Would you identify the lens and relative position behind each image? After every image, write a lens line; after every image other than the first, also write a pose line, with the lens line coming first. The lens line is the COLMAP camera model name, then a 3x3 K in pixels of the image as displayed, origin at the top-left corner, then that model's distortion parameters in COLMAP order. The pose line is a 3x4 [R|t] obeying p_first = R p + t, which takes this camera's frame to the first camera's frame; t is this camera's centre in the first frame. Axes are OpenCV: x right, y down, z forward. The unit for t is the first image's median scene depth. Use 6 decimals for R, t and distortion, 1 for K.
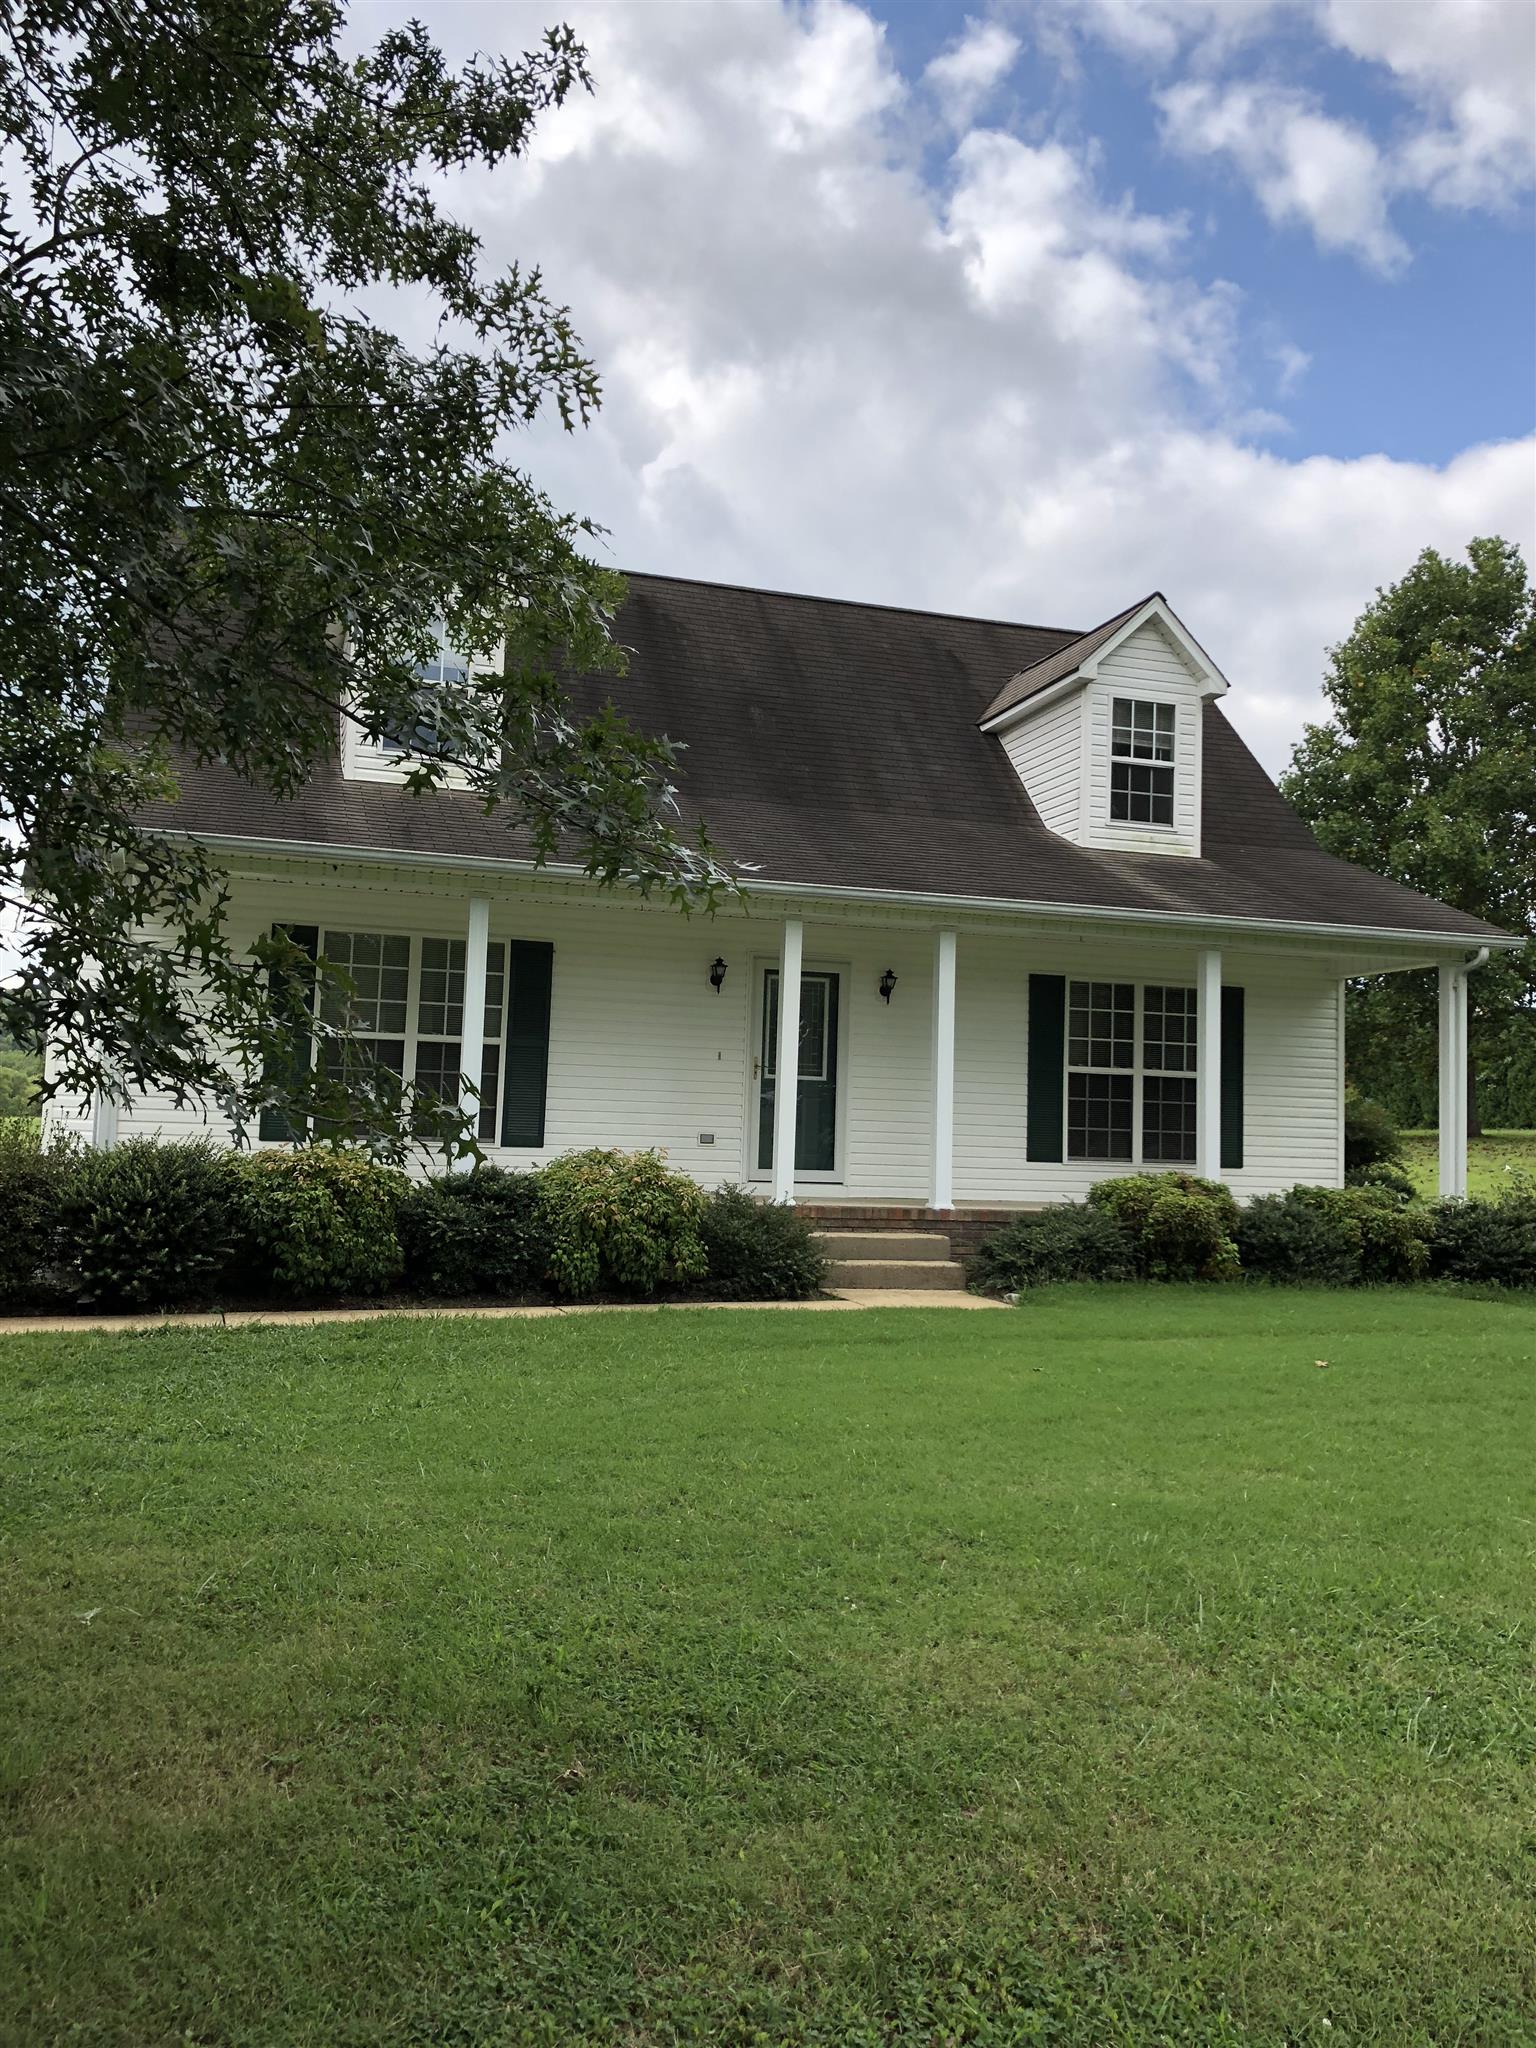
lens RADIAL K [[1329.5, 0, 770.2], [0, 1329.5, 1019.8], [0, 0, 1]] dist [-0.021785, 0.000024]
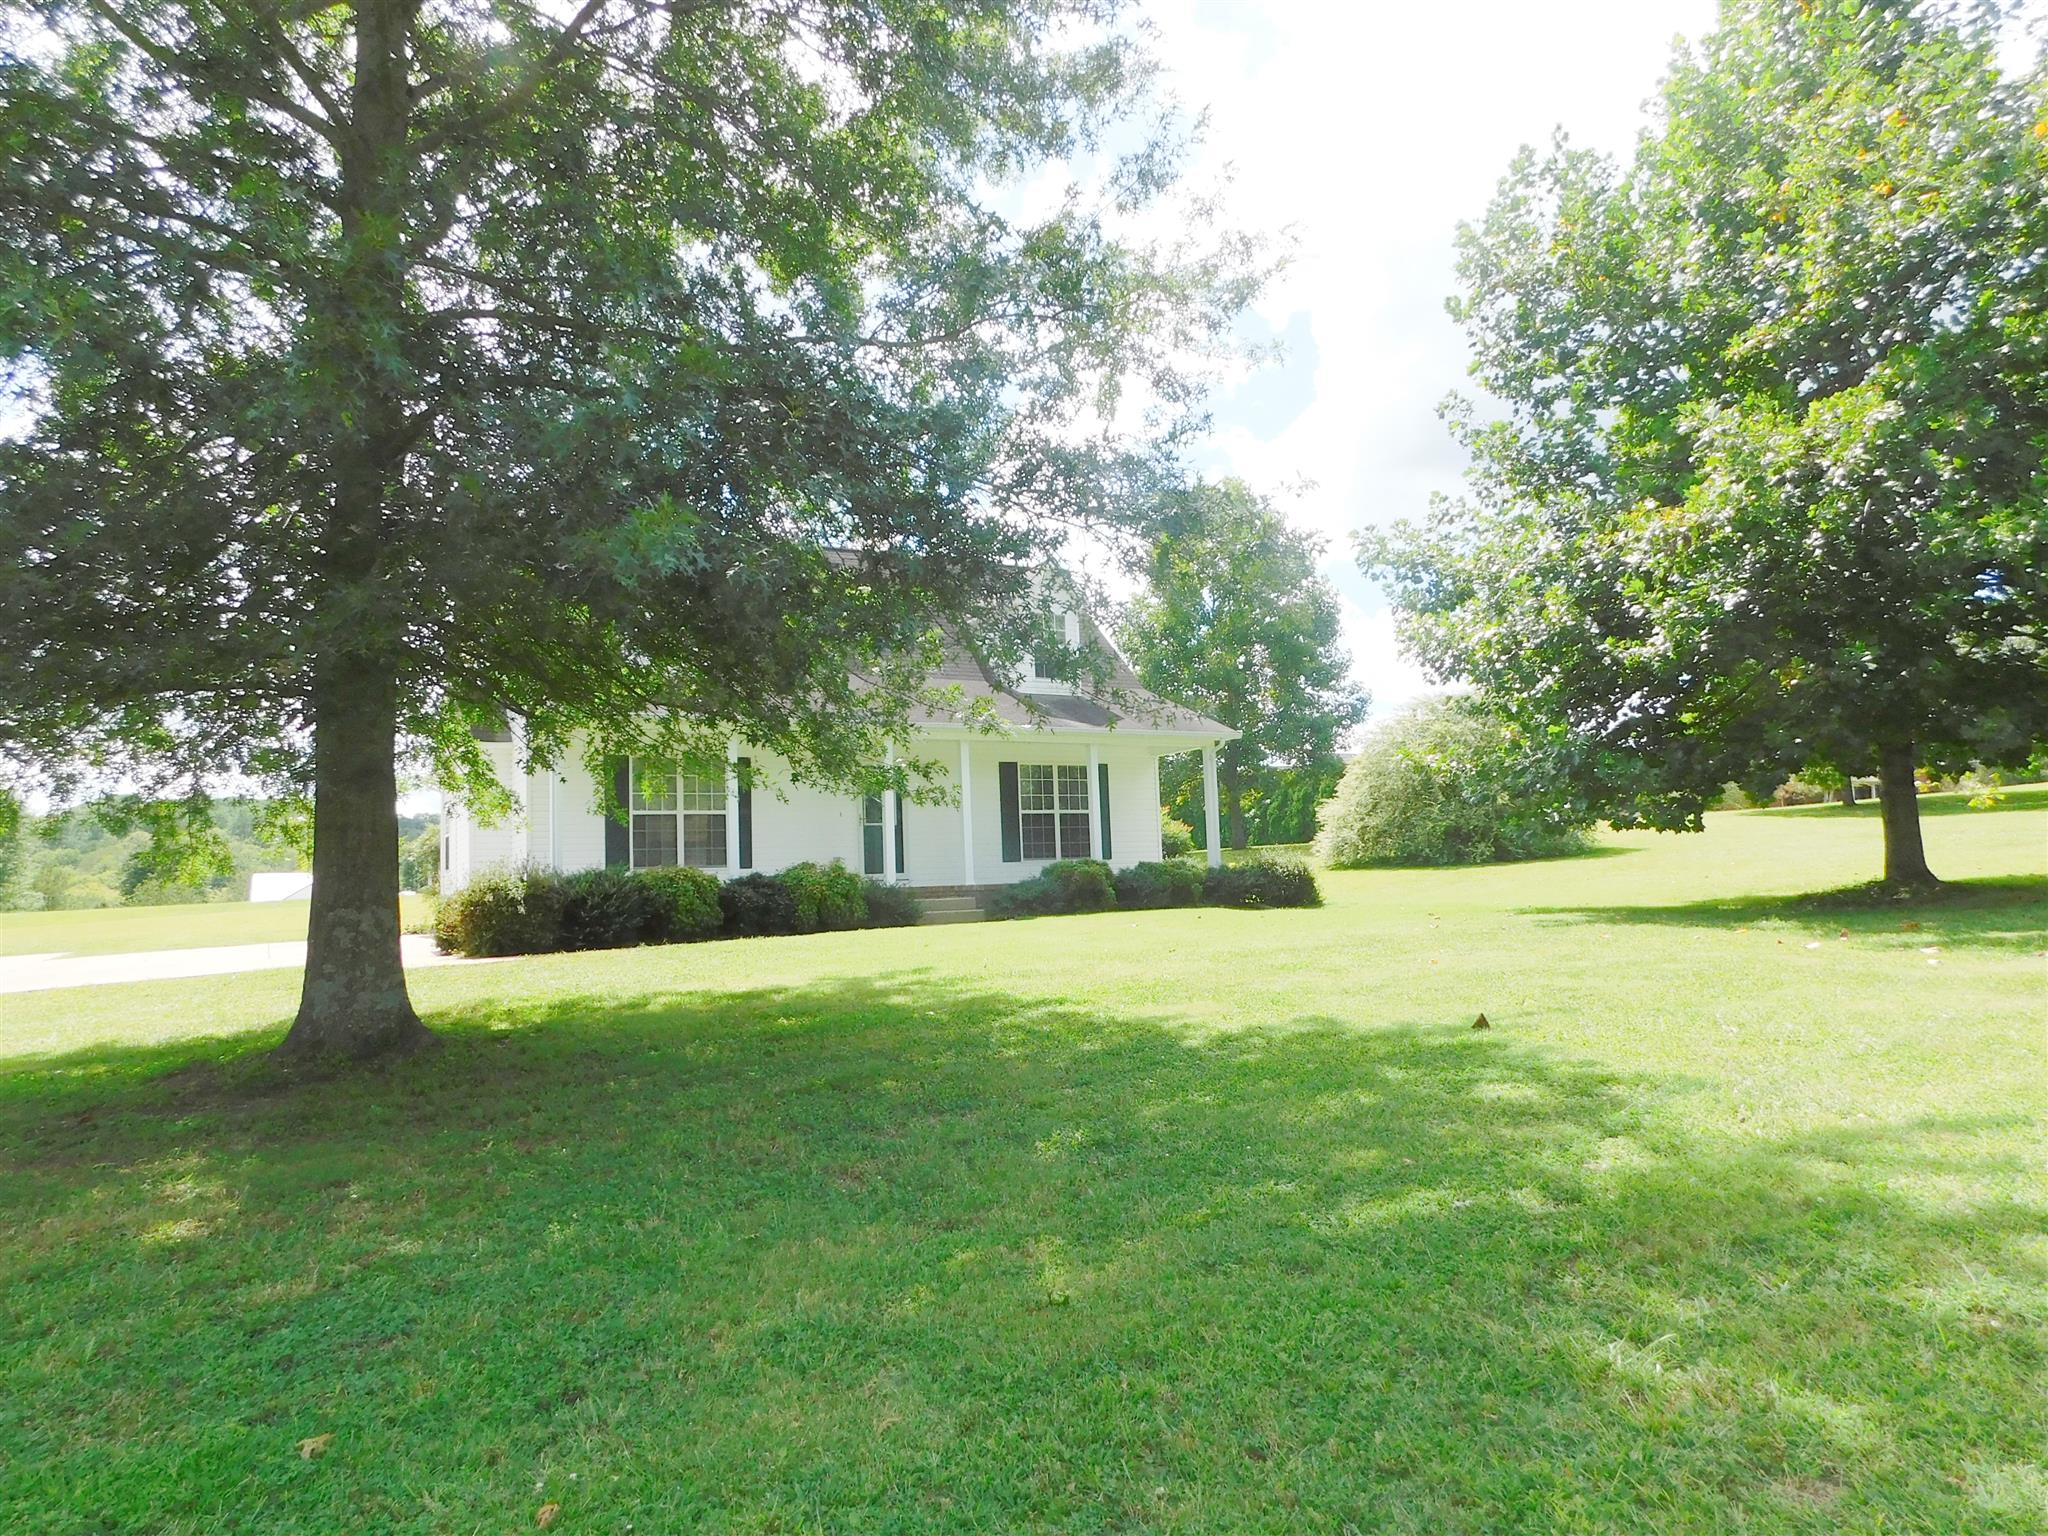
lens RADIAL K [[1329.5, 0, 1023.2], [0, 1329.5, 767.7], [0, 0, 1]] dist [-0.021785, 0.000024]
pose [[0.954782, -0.045711, 0.293773, -0.320352], [0.055268, 0.998176, -0.024308, 0.020045], [-0.292126, 0.039445, 0.955566, -0.789938]]
